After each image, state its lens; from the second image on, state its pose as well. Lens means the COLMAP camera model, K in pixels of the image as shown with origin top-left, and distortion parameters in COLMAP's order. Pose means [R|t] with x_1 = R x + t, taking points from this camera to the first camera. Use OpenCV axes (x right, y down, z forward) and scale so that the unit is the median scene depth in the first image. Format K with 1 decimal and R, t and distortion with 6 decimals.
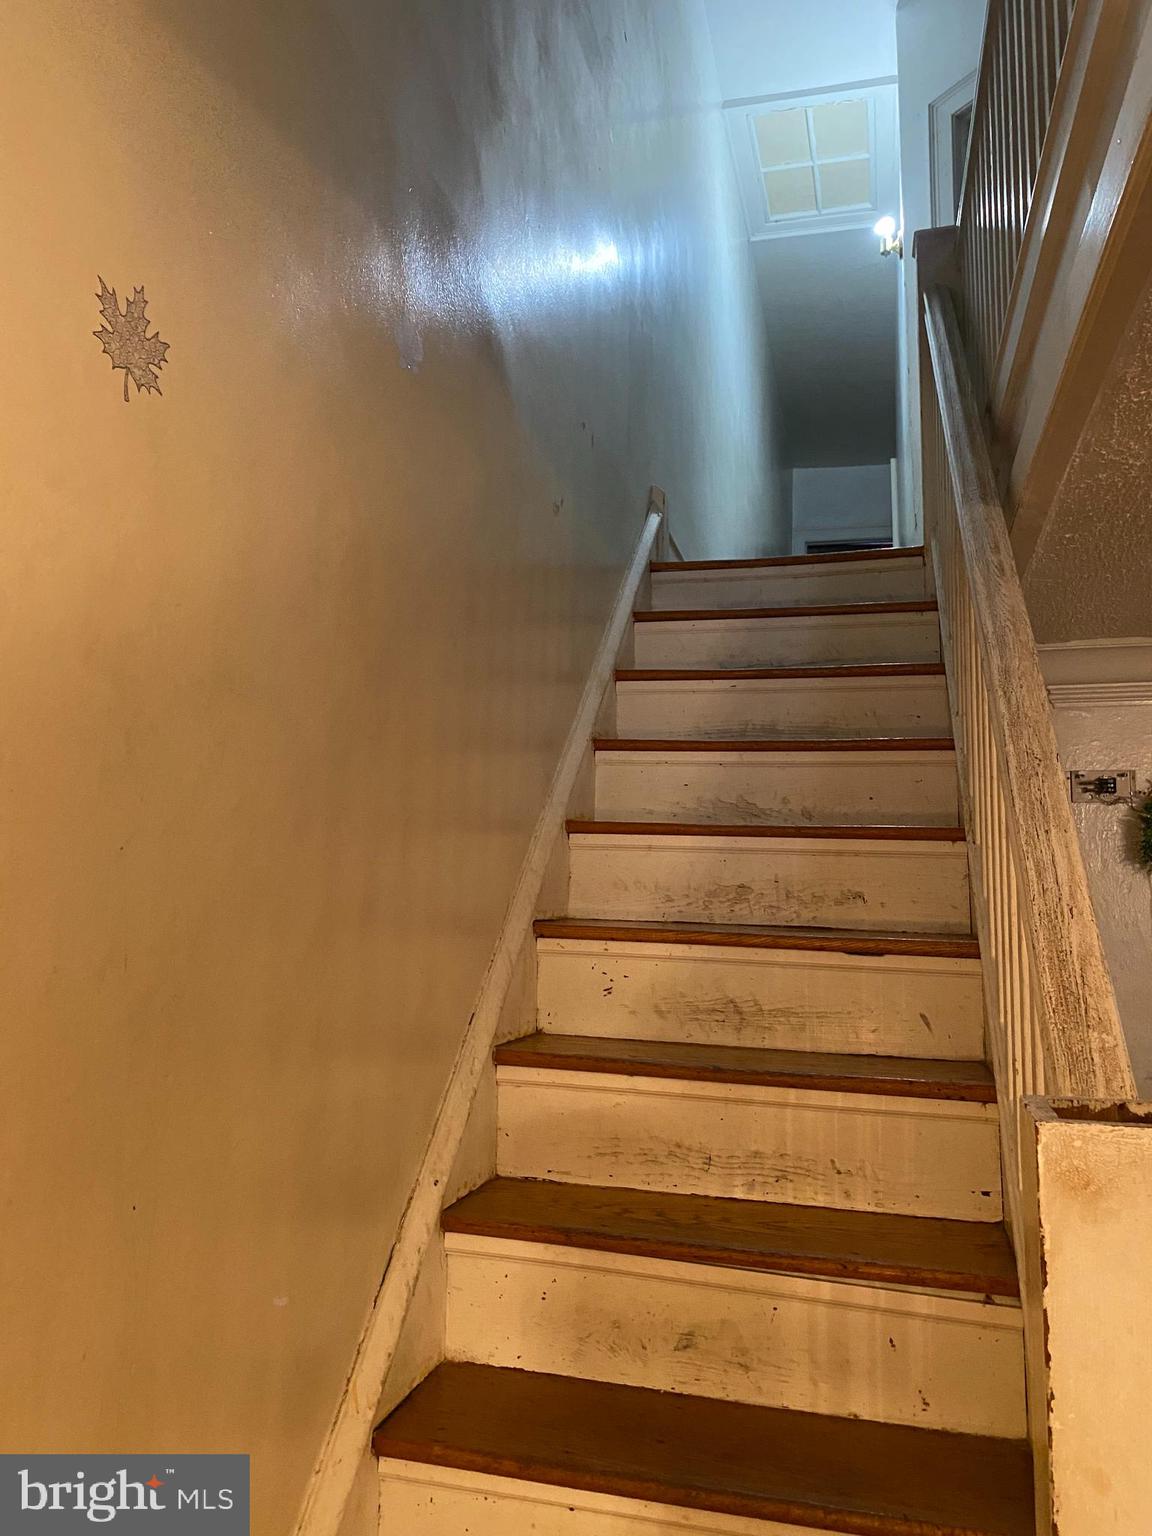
lens RADIAL K [[1157.8, 0, 576.0], [0, 1157.8, 768.0], [0, 0, 1]] dist [0.024601, -0.045437]
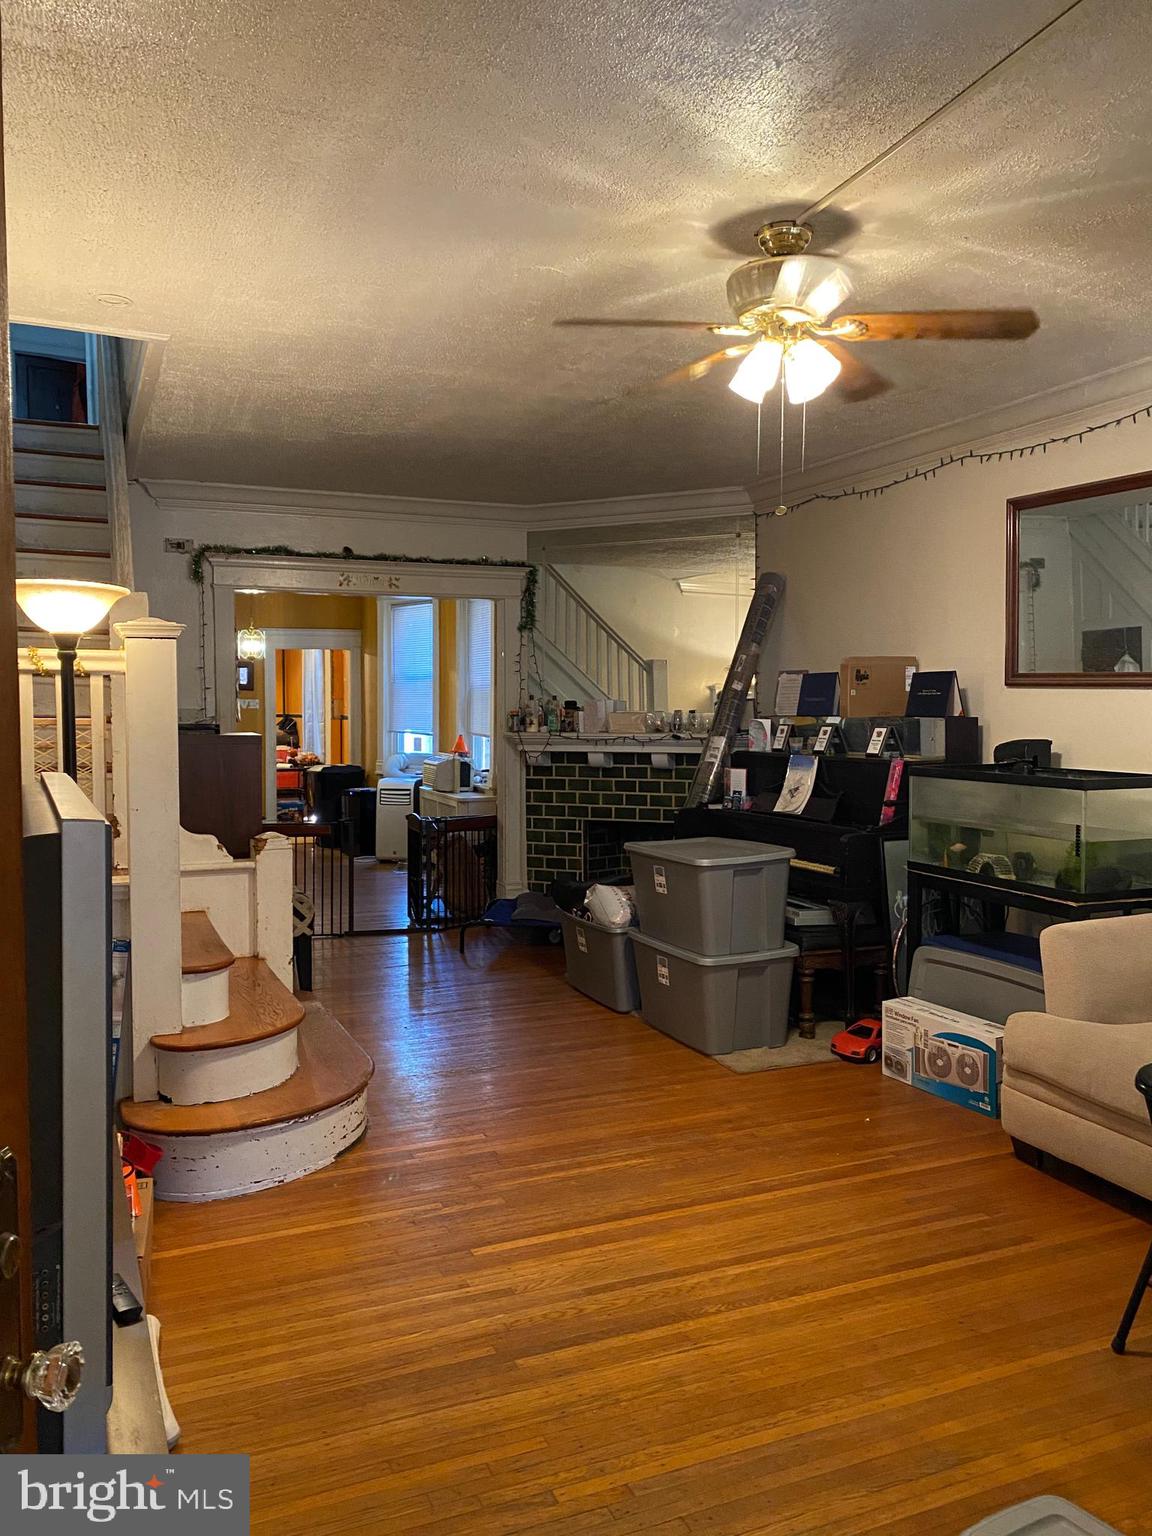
lens RADIAL K [[1157.8, 0, 576.0], [0, 1157.8, 768.0], [0, 0, 1]] dist [0.024601, -0.045437]
pose [[0.789666, -0.048067, 0.611651, -0.509956], [-0.063987, 0.985038, 0.160019, 0.044532], [-0.610191, -0.165500, 0.774775, -1.922151]]
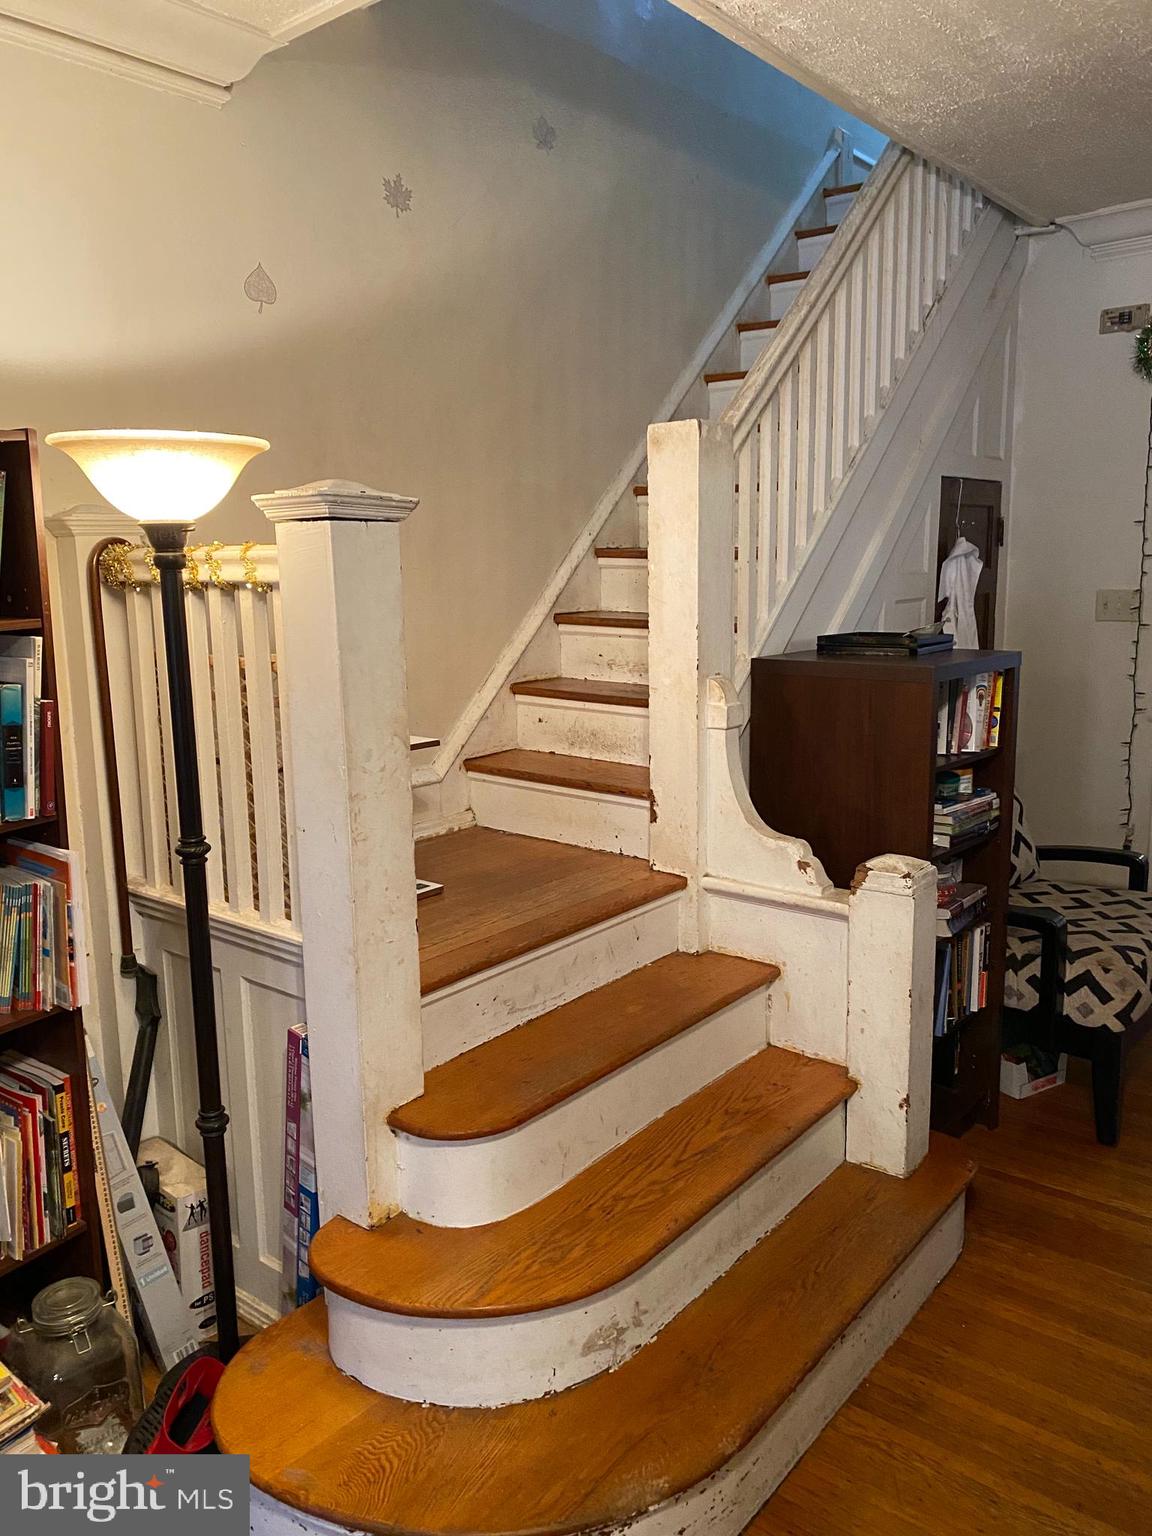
lens RADIAL K [[1157.8, 0, 576.0], [0, 1157.8, 768.0], [0, 0, 1]] dist [0.024601, -0.045437]
pose [[0.906415, 0.041482, -0.420347, 0.673930], [0.086161, 0.956083, 0.280145, 0.121950], [0.413508, -0.290145, 0.863034, -0.906852]]
